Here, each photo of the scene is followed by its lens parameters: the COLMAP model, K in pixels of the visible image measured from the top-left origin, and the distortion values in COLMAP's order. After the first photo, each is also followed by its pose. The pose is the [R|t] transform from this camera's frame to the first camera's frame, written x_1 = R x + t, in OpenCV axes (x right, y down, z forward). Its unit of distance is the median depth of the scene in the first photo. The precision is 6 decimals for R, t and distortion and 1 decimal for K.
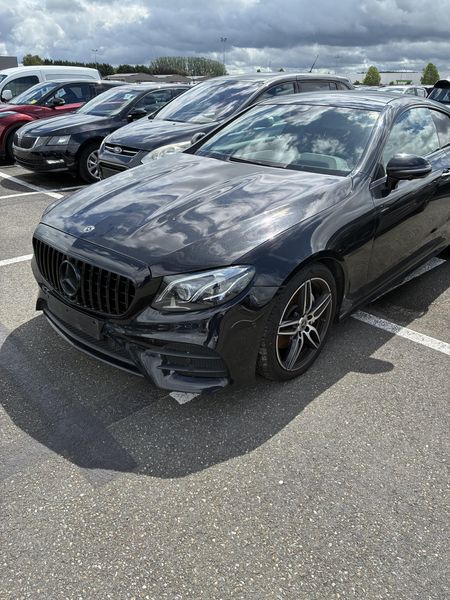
lens RADIAL K [[461.4, 0, 223.2], [0, 461.4, 299.4], [0, 0, 1]] dist [0.057000, -0.082711]
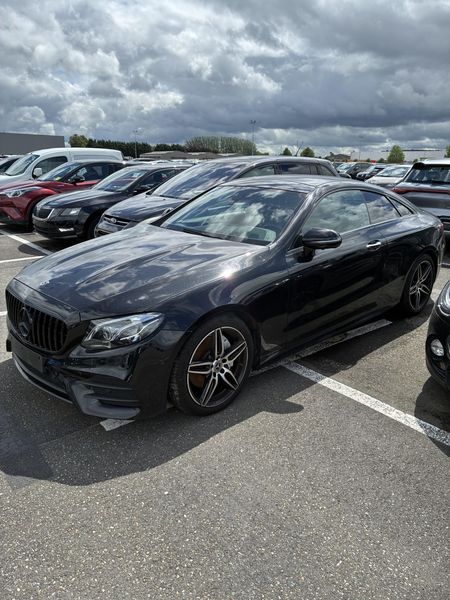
lens RADIAL K [[461.4, 0, 218.9], [0, 461.4, 300.5], [0, 0, 1]] dist [0.057000, -0.082711]
pose [[0.997519, 0.022317, -0.066774, 0.218732], [-0.031443, 0.989807, -0.138900, 0.044308], [0.062993, 0.140655, 0.988053, -0.159412]]
